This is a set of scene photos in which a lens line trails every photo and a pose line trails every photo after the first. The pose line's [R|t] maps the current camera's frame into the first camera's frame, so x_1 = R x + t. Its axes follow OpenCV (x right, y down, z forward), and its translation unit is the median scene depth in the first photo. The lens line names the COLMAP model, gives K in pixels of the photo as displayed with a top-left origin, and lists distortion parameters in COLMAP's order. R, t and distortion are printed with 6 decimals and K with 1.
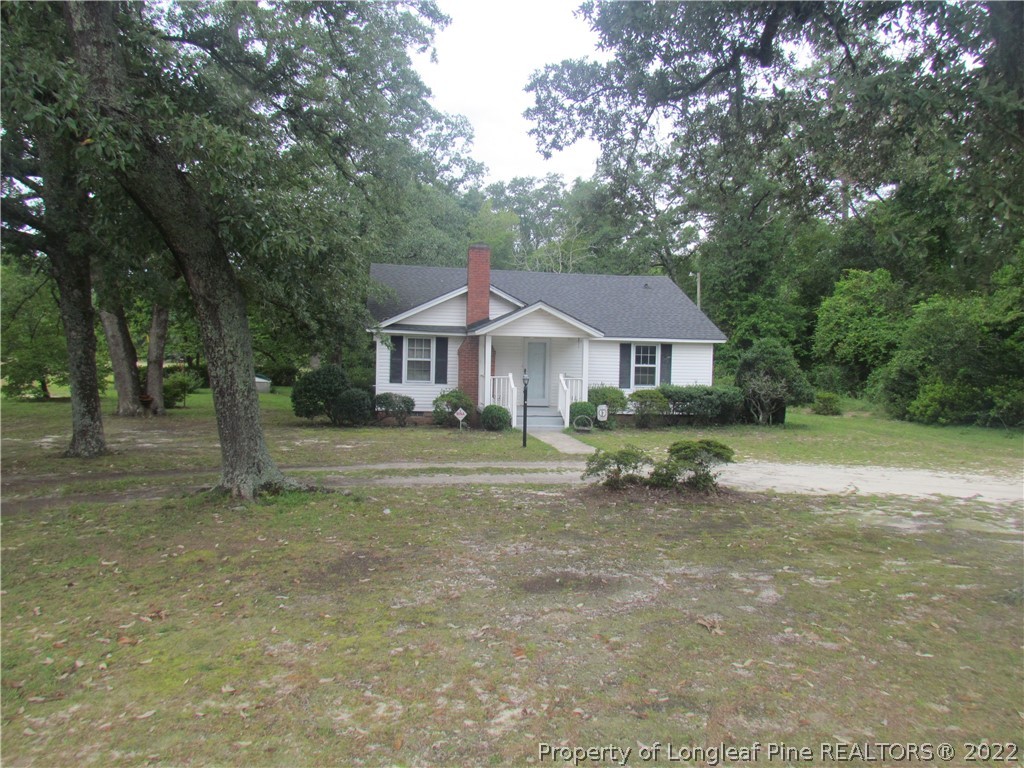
lens RADIAL K [[727.9, 0, 510.9], [0, 727.9, 379.4], [0, 0, 1]] dist [-0.050069, -0.000778]
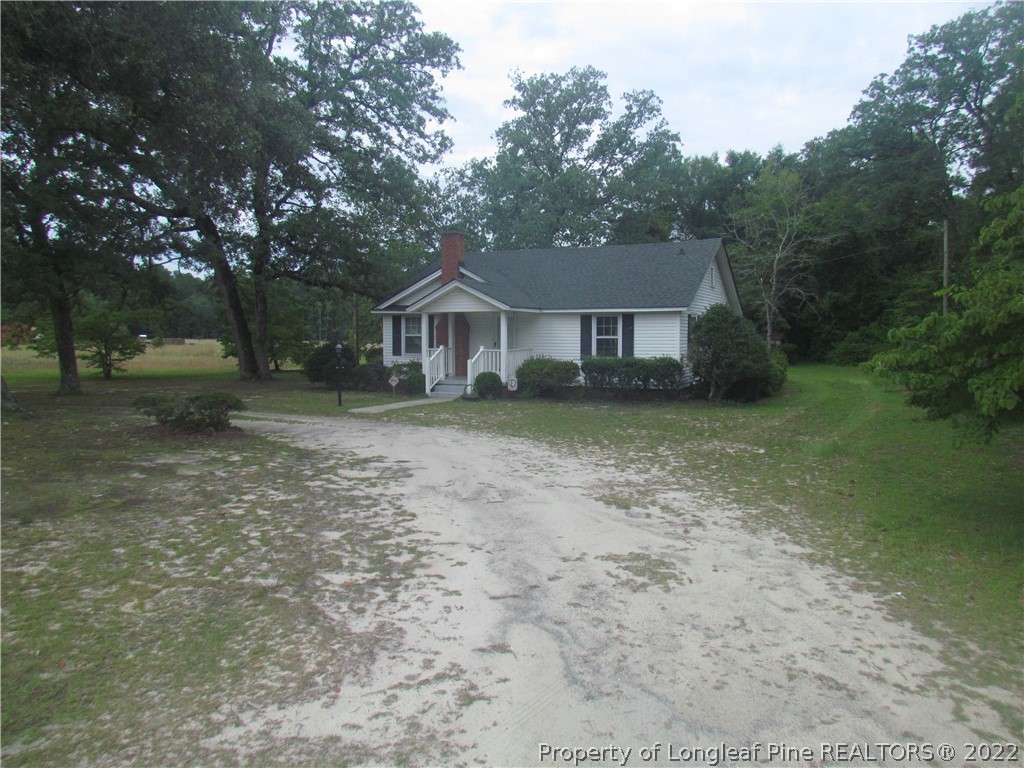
lens RADIAL K [[725.1, 0, 509.6], [0, 725.1, 395.8], [0, 0, 1]] dist [-0.027491, -0.000382]
pose [[0.810061, 0.028302, -0.585663, 1.059333], [-0.001409, 0.998926, 0.046323, 0.023829], [0.586345, -0.036699, 0.809230, 0.224961]]
